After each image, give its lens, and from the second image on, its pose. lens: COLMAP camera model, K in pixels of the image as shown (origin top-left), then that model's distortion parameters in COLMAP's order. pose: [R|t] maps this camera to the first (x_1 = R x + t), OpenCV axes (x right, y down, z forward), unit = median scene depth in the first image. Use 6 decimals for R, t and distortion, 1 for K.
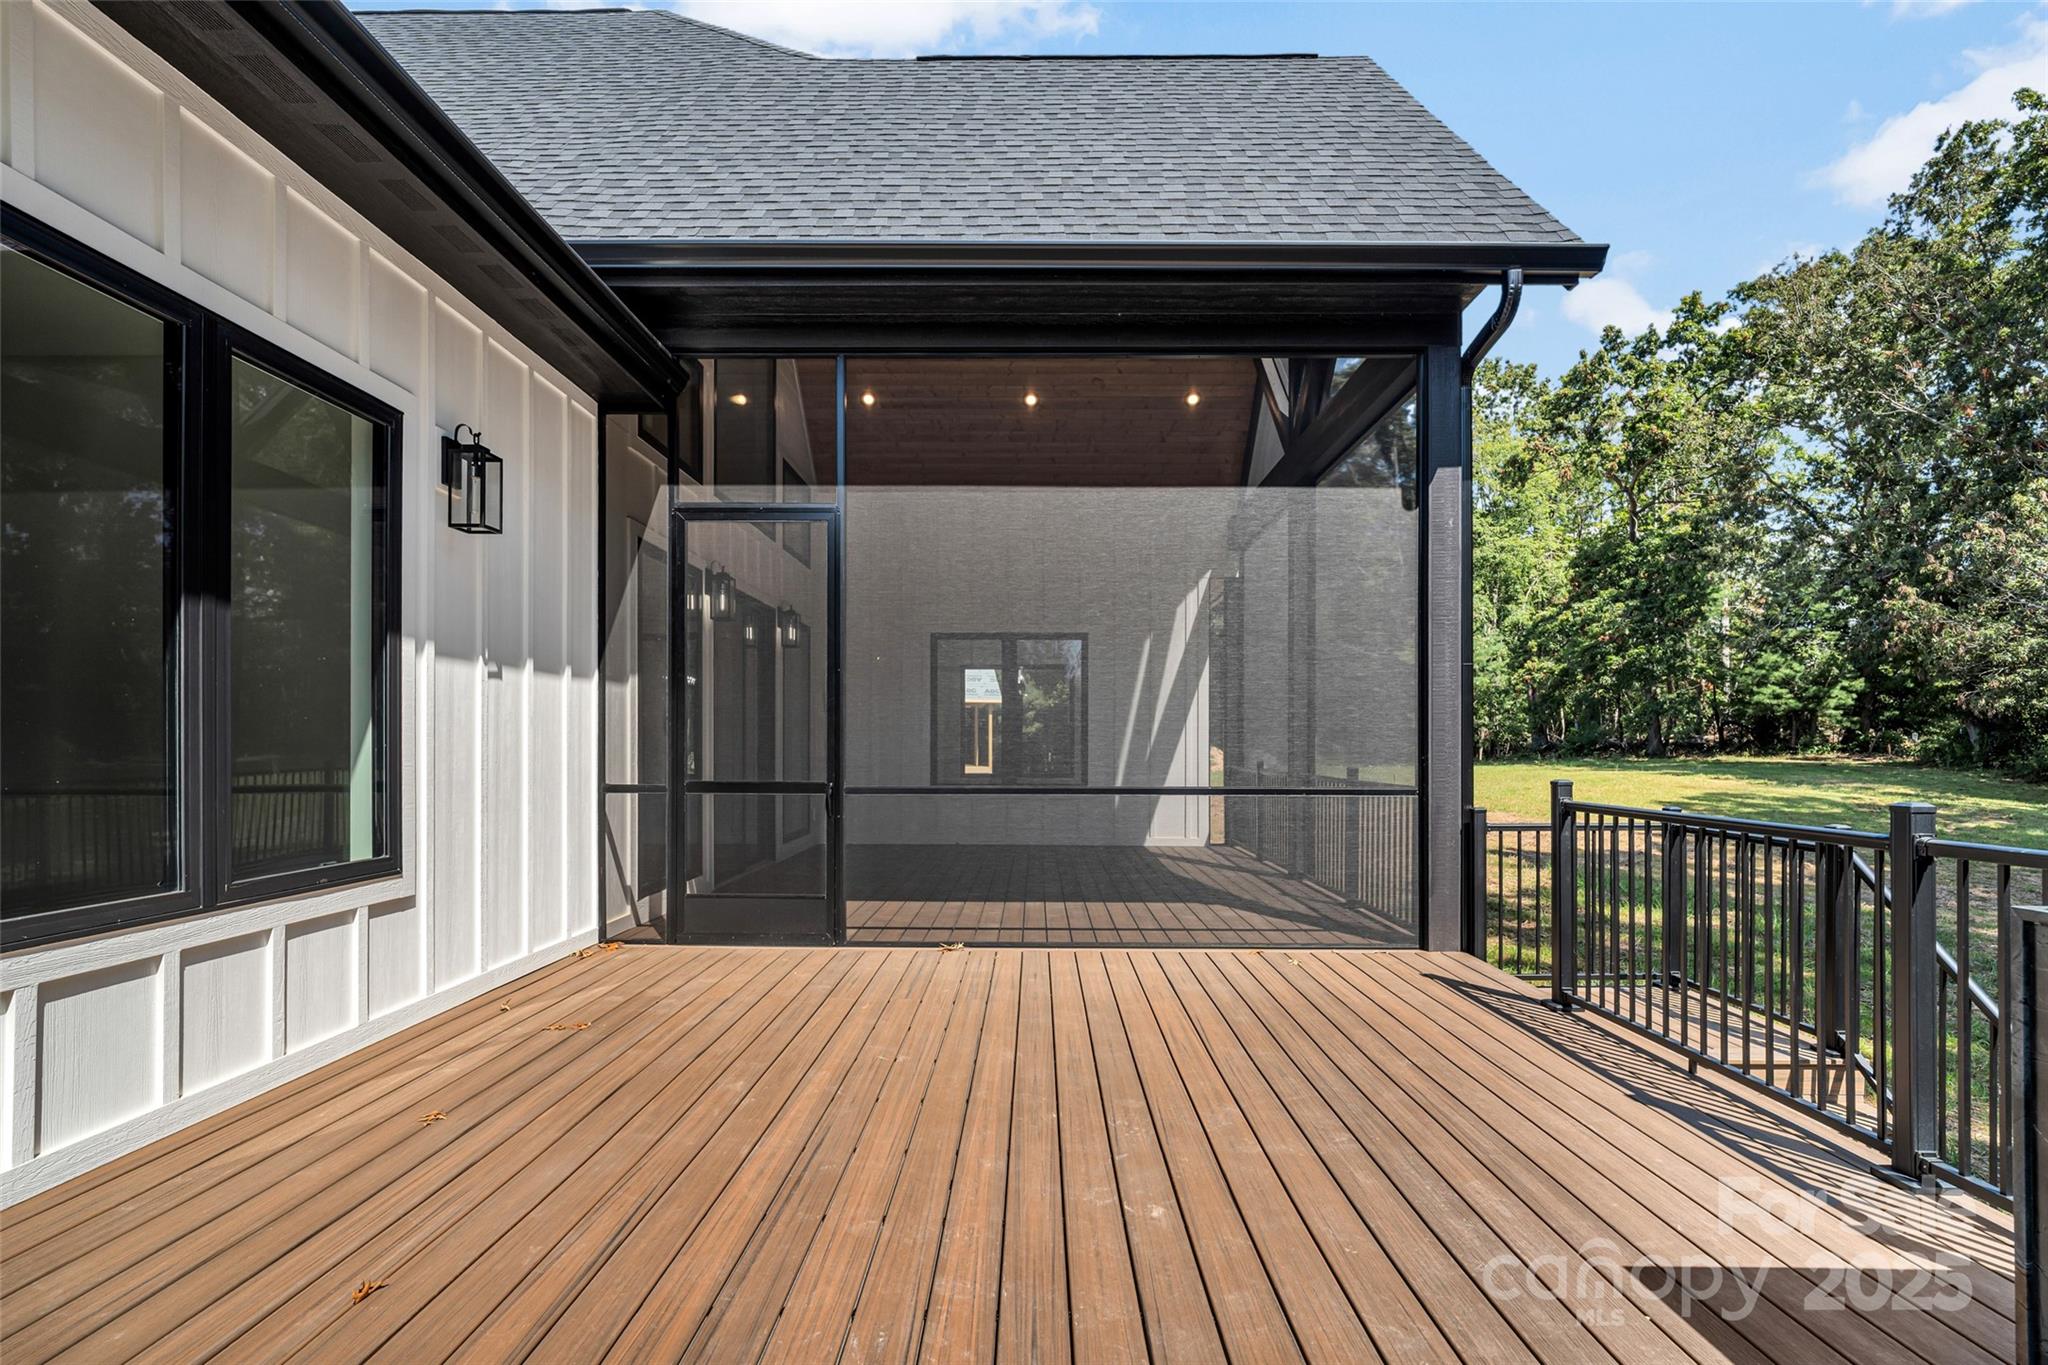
lens RADIAL K [[968.8, 0, 1024.5], [0, 968.8, 708.2], [0, 0, 1]] dist [-0.013507, 0.000082]
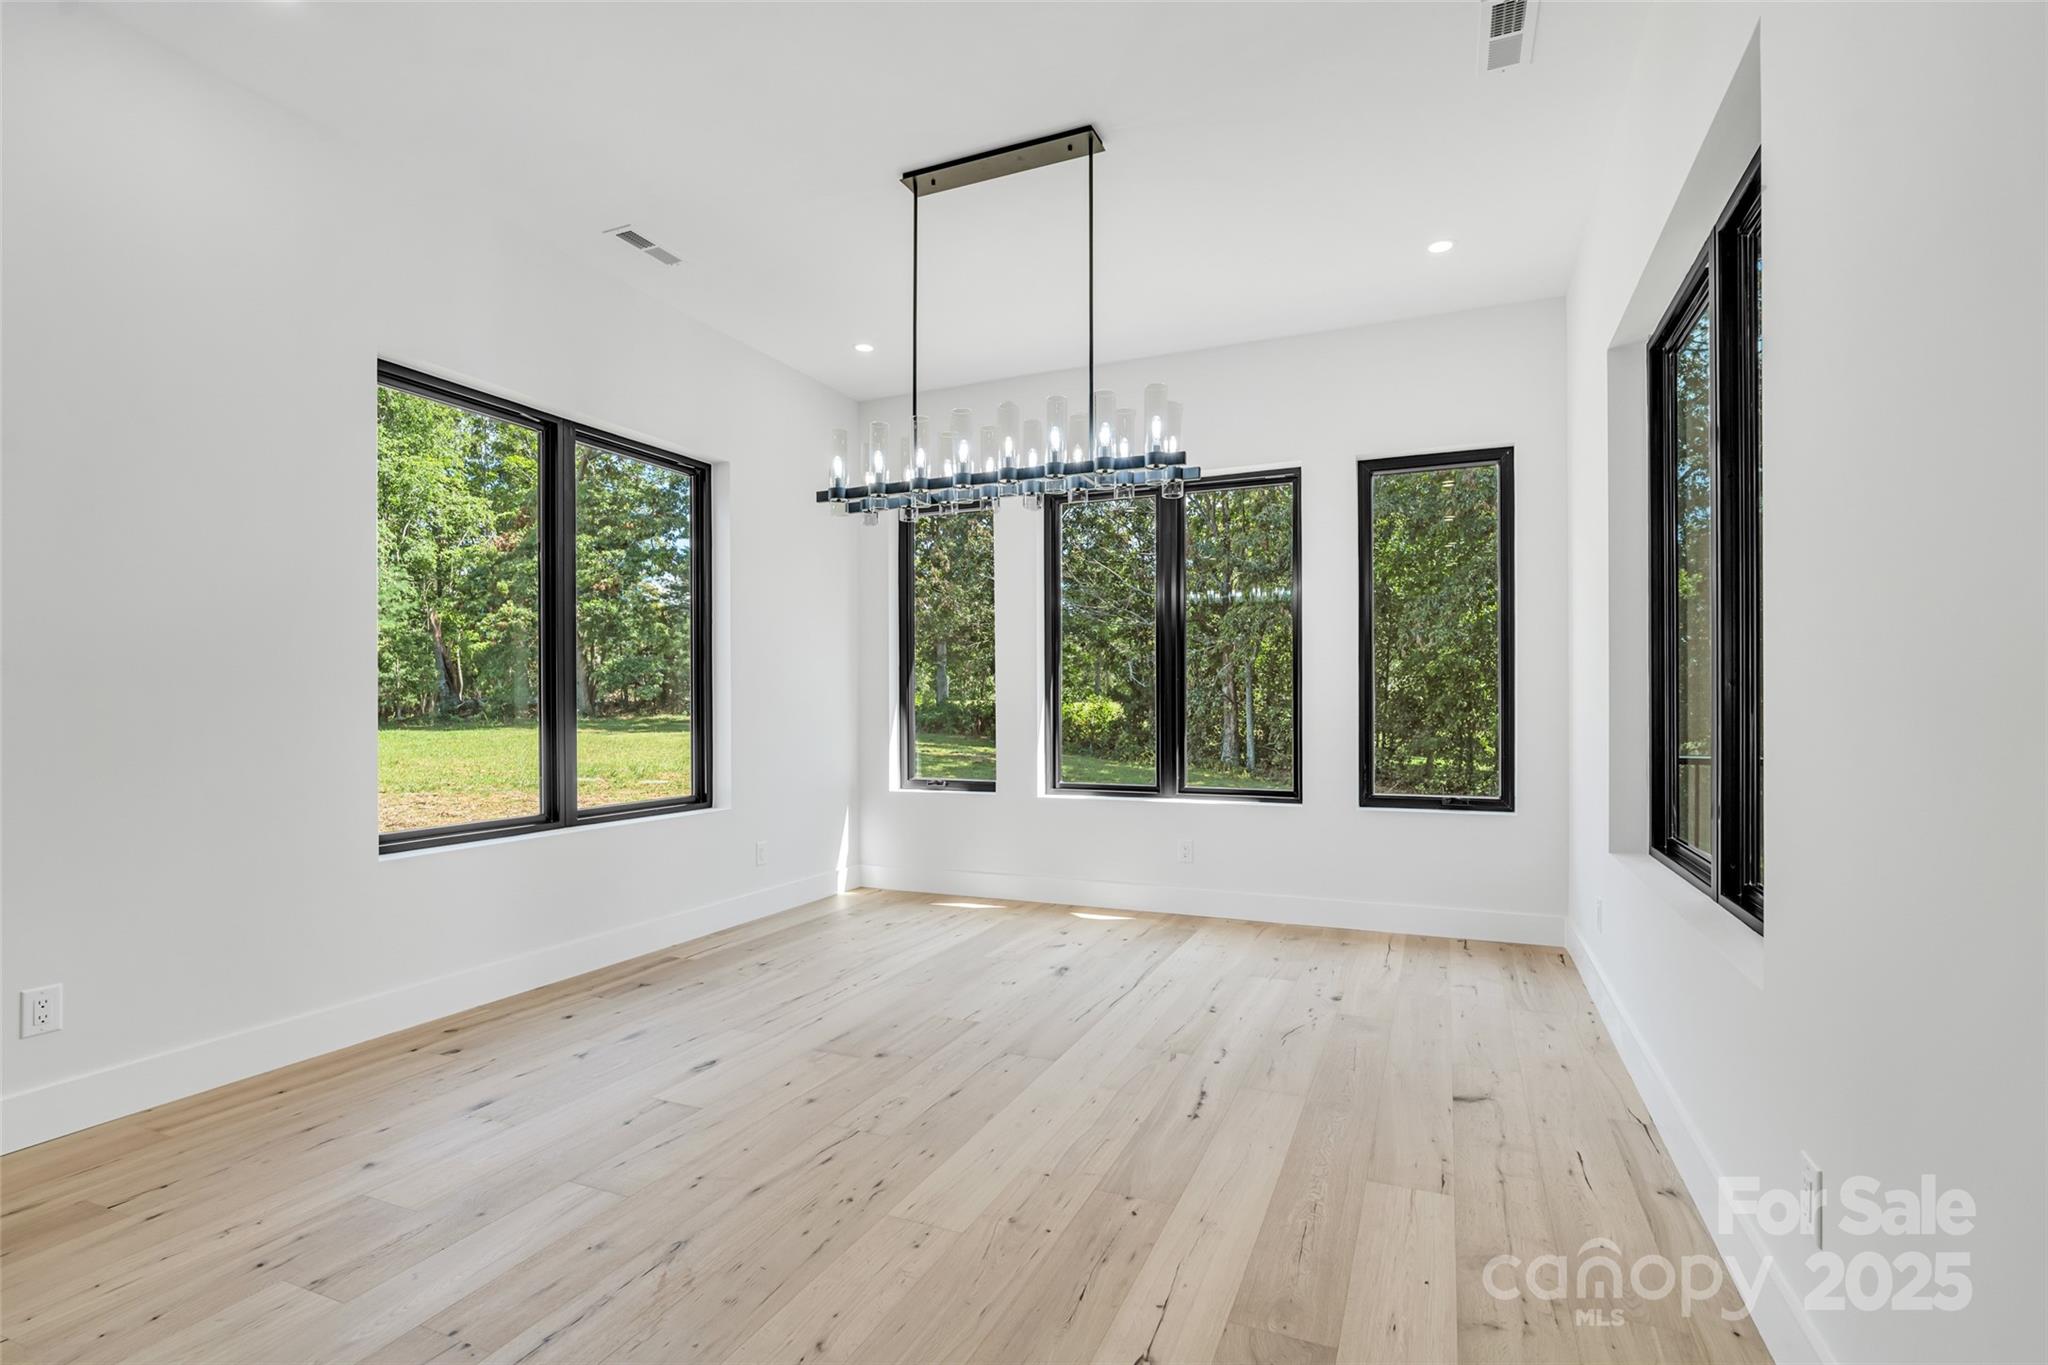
lens RADIAL K [[968.8, 0, 1024.5], [0, 968.8, 708.2], [0, 0, 1]] dist [-0.013507, 0.000082]
pose [[0.380704, -0.012214, 0.924616, -0.106929], [-0.035181, 0.998998, 0.027682, 0.004046], [-0.924028, -0.043067, 0.379892, 0.209577]]
